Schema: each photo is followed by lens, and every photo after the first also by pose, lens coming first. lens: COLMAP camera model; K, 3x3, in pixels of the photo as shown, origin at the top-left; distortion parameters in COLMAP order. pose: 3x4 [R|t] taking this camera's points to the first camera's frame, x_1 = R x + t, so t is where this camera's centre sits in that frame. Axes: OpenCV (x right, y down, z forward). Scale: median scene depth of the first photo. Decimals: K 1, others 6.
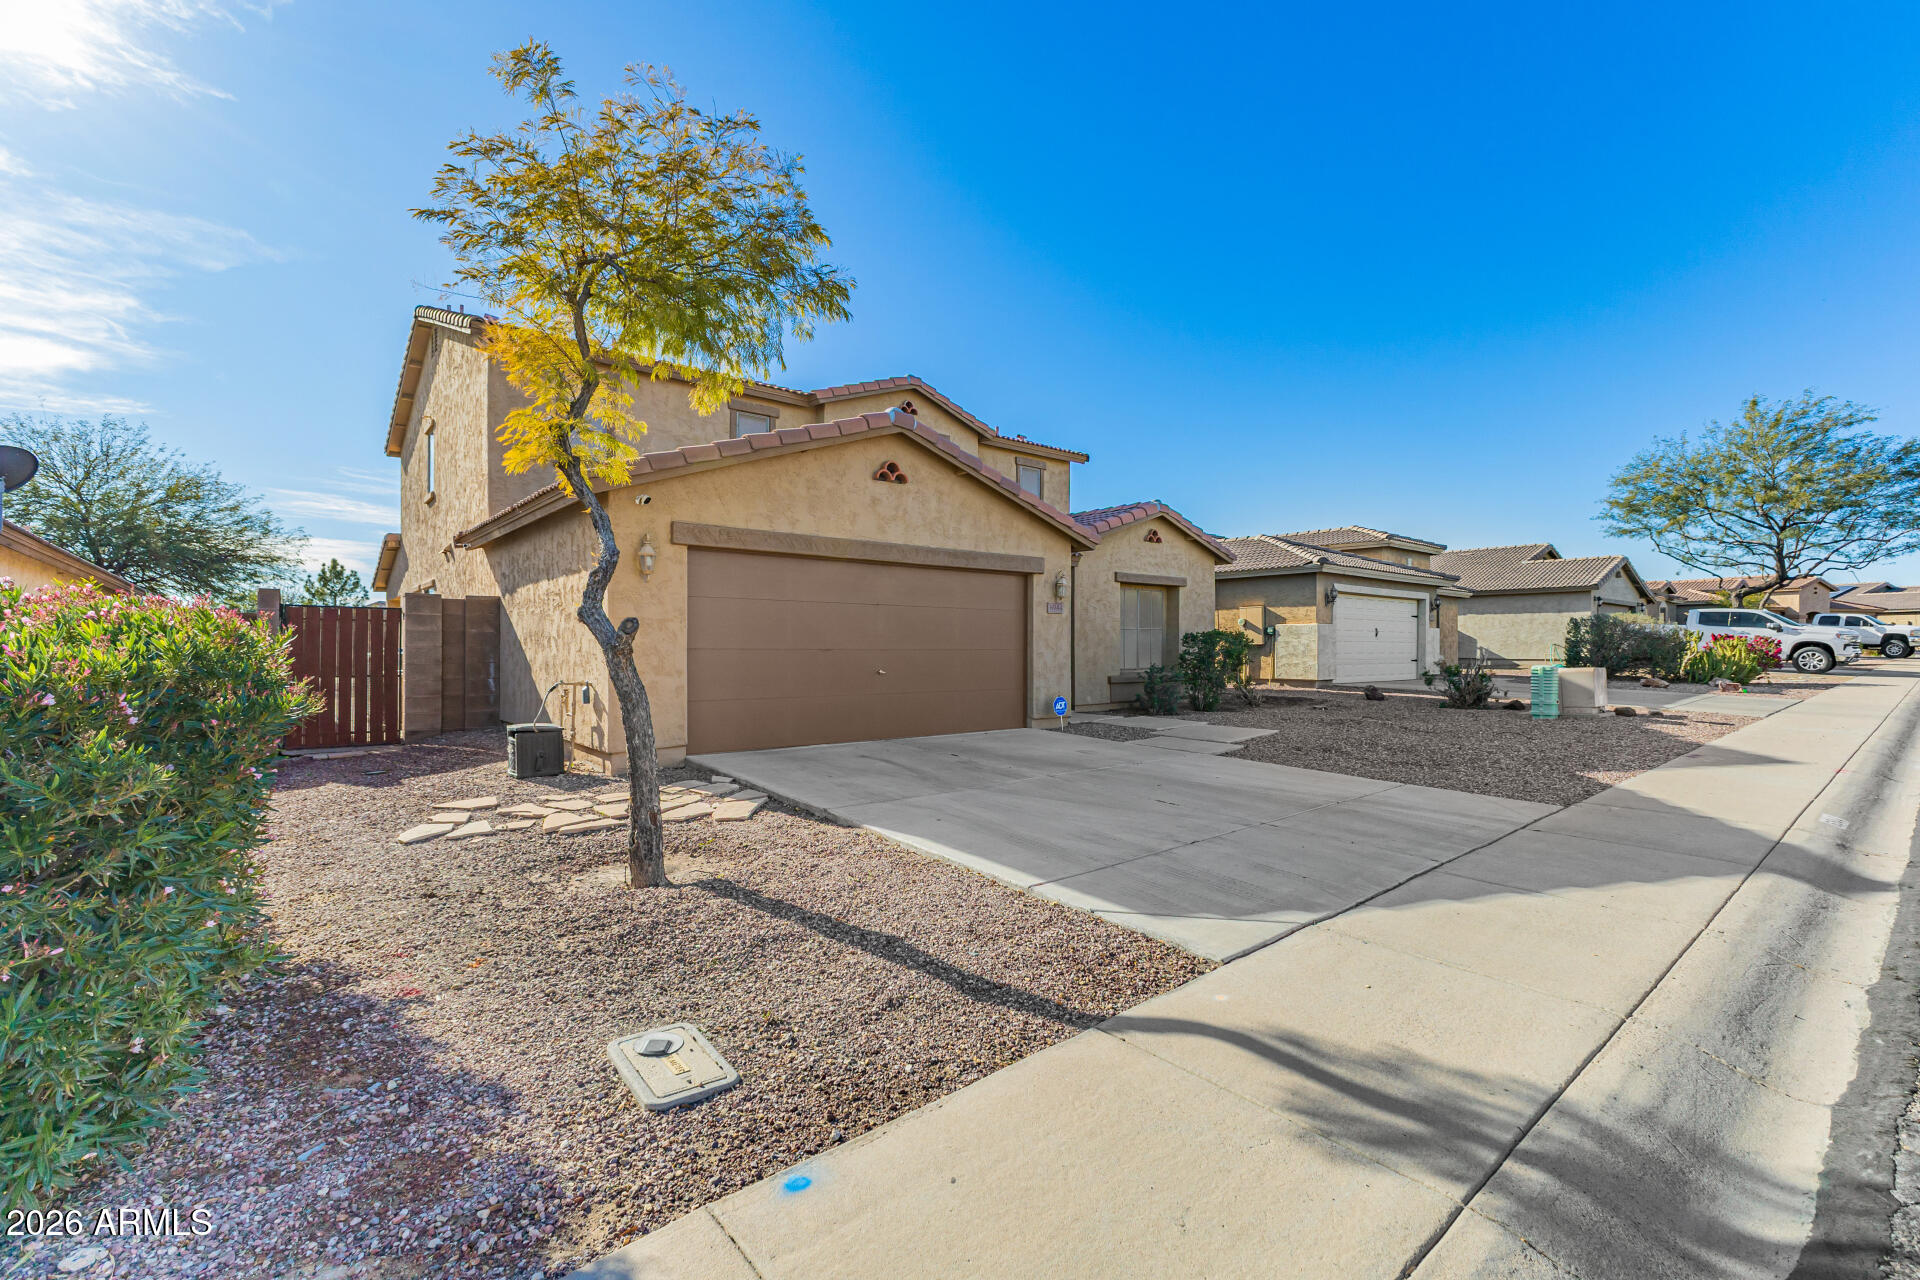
lens RADIAL K [[835.9, 0, 960.0], [0, 835.9, 640.0], [0, 0, 1]] dist [0.007791, 0.000117]
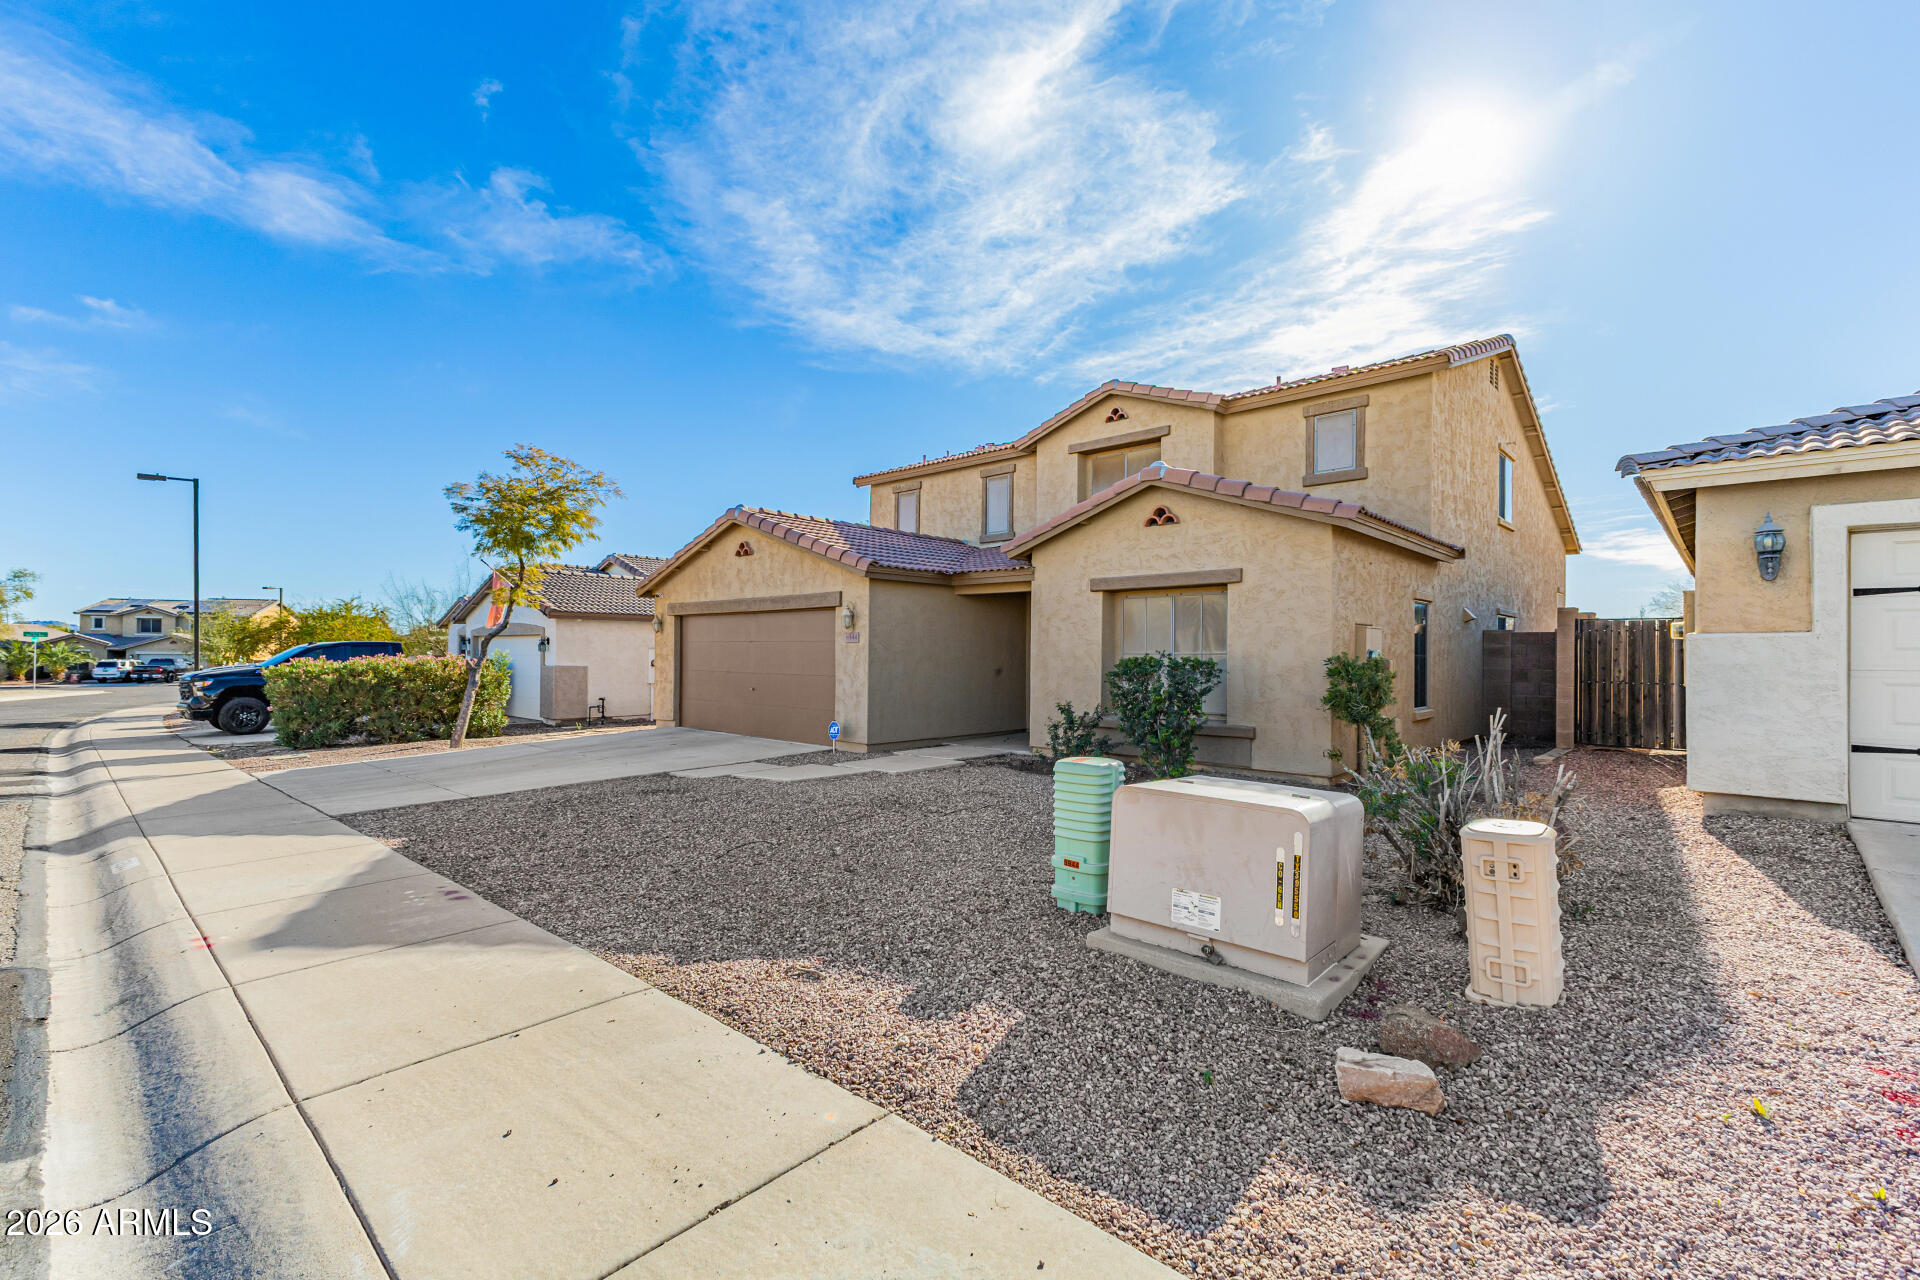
lens RADIAL K [[835.9, 0, 960.0], [0, 835.9, 640.0], [0, 0, 1]] dist [0.007791, 0.000117]
pose [[0.123972, -0.019660, -0.992091, 0.951951], [-0.000607, 0.999802, -0.019889, -0.011732], [0.992286, 0.003067, 0.123935, 0.819102]]
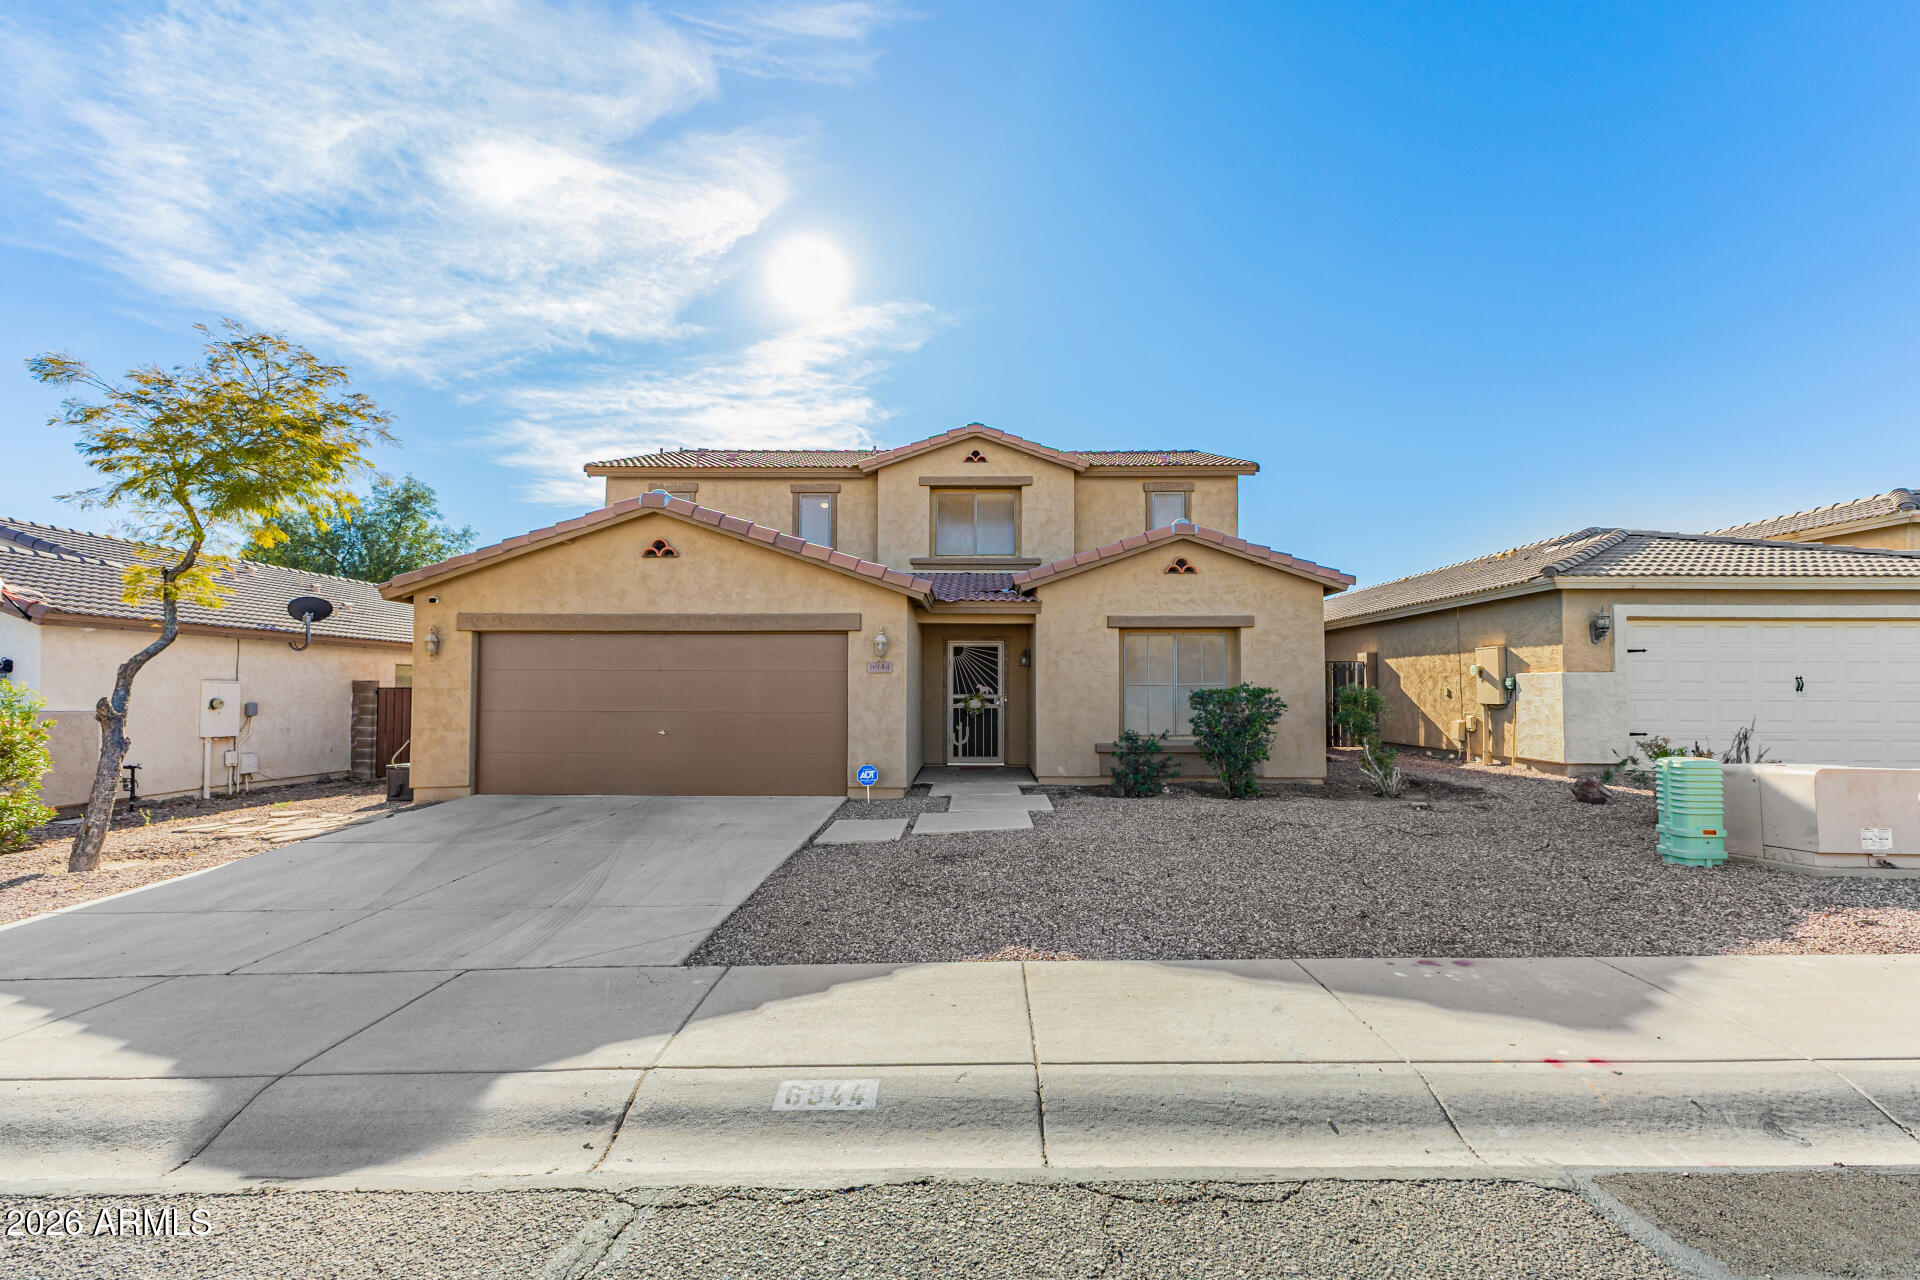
lens RADIAL K [[843.4, 0, 959.7], [0, 843.4, 664.2], [0, 0, 1]] dist [0.008952, -0.000110]
pose [[0.754878, -0.023122, -0.655457, 0.638340], [0.004641, 0.999542, -0.029915, -0.010939], [0.655848, 0.019541, 0.754640, 0.295685]]
